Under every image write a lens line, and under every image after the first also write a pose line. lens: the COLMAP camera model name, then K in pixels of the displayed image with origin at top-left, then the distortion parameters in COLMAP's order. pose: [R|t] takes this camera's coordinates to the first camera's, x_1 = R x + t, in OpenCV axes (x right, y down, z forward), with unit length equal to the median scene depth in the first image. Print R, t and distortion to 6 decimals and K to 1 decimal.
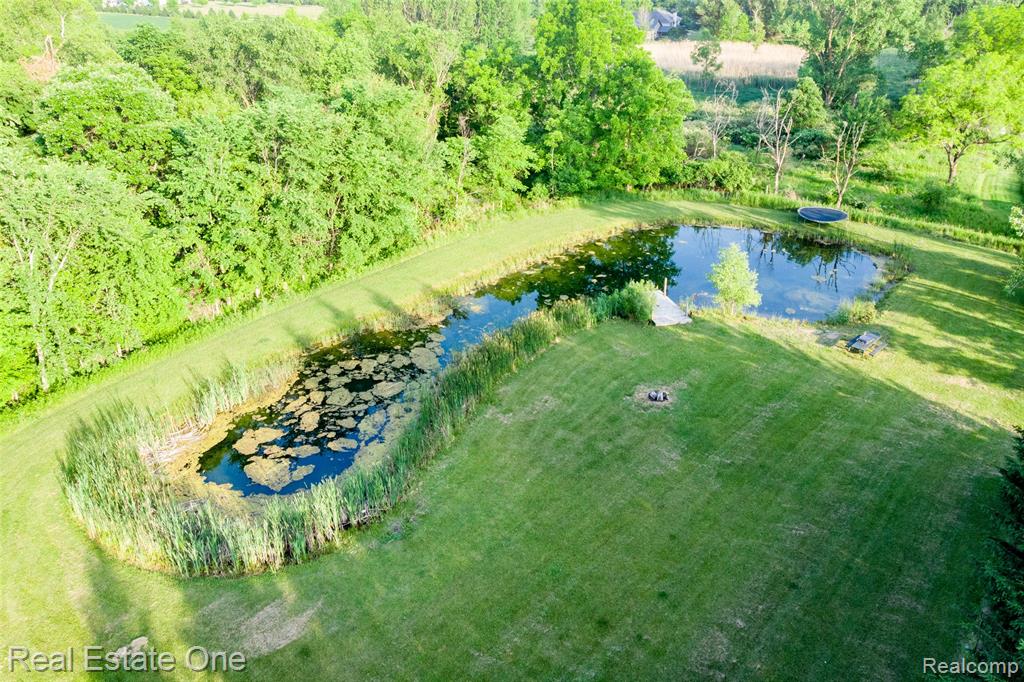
lens RADIAL K [[760.9, 0, 512.0], [0, 760.9, 341.0], [0, 0, 1]] dist [-0.006037, -0.002172]
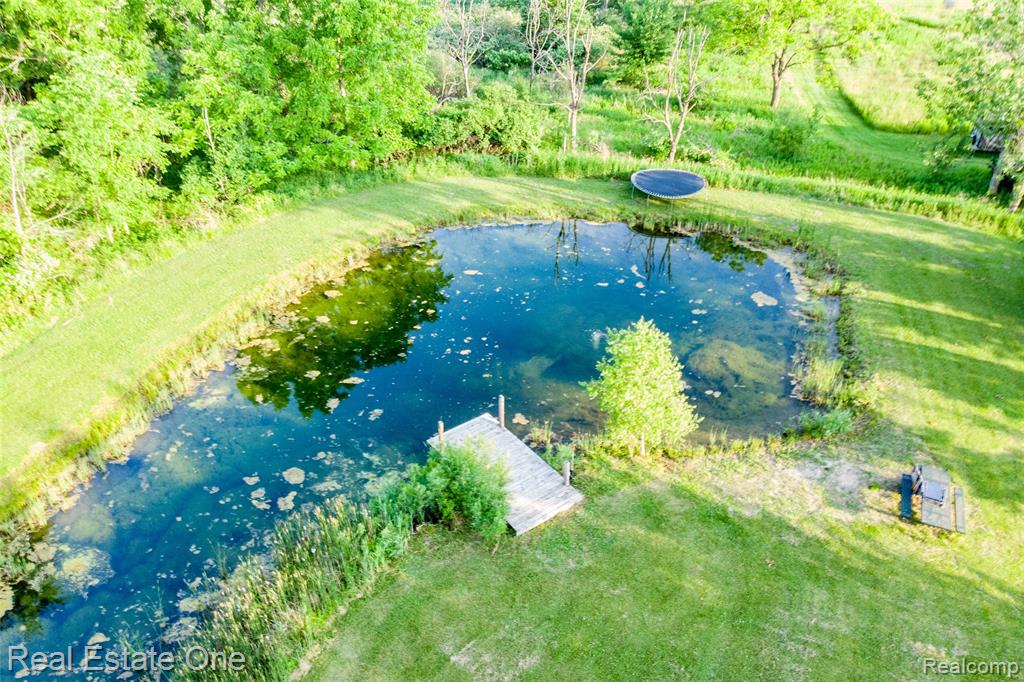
lens RADIAL K [[715.4, 0, 480.1], [0, 715.4, 341.7], [0, 0, 1]] dist [-0.001063, -0.001189]
pose [[0.926625, -0.192848, 0.322764, 0.038886], [0.148512, 0.976368, 0.157004, -0.144156], [-0.345414, -0.097549, 0.933367, 0.448536]]
